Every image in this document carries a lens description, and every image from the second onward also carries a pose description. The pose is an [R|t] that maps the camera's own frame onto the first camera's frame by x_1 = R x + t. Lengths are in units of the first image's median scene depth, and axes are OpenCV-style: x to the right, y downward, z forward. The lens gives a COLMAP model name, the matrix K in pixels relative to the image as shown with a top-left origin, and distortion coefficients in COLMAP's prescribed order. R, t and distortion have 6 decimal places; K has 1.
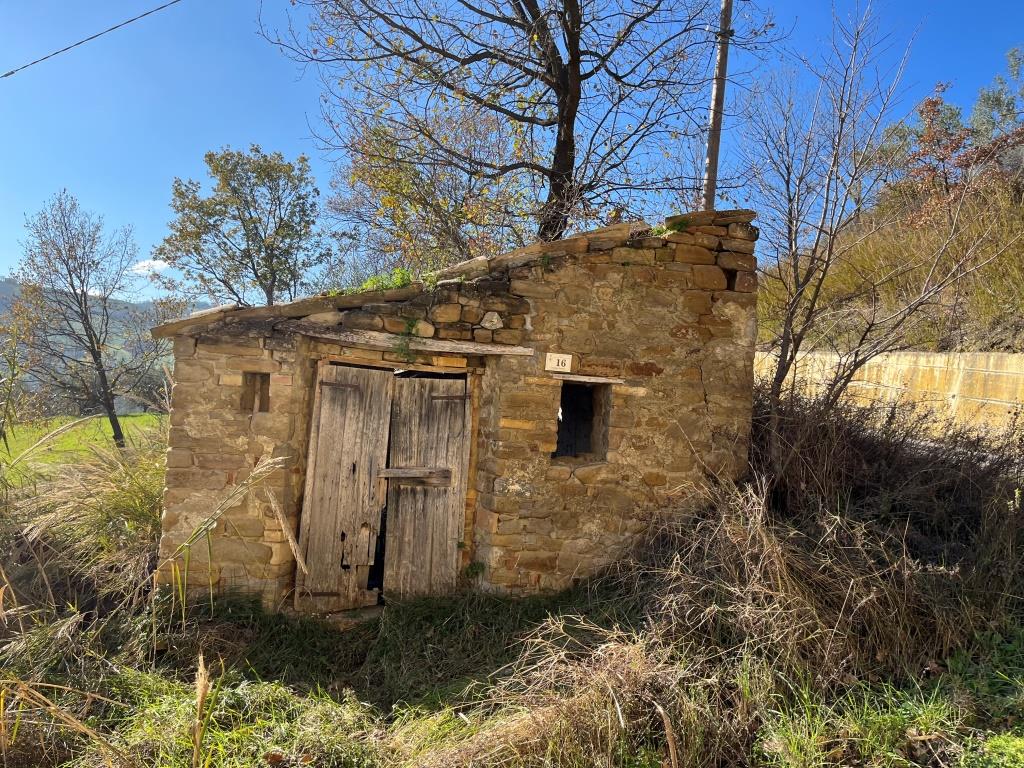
lens RADIAL K [[769.5, 0, 519.8], [0, 769.5, 390.4], [0, 0, 1]] dist [0.047153, -0.048381]
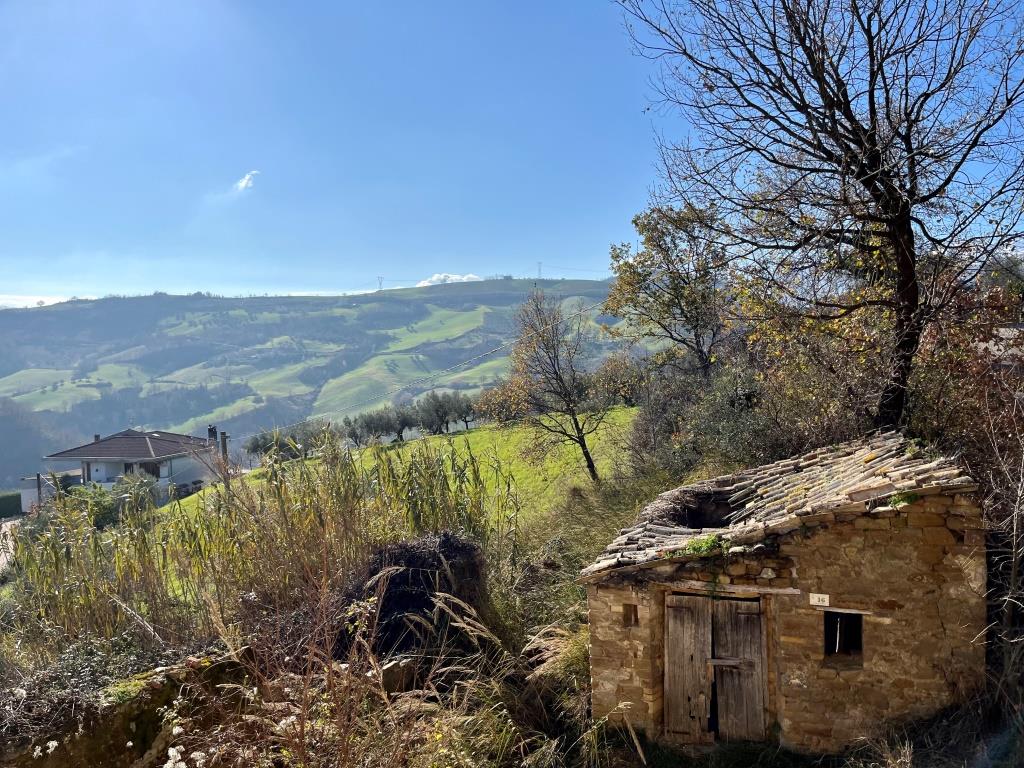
lens RADIAL K [[769.5, 0, 512.8], [0, 769.5, 377.0], [0, 0, 1]] dist [0.047153, -0.048381]
pose [[0.829490, -0.077842, -0.553070, 0.423885], [0.103586, 0.994502, 0.015385, -0.551008], [0.548832, -0.070052, 0.832992, -0.545580]]
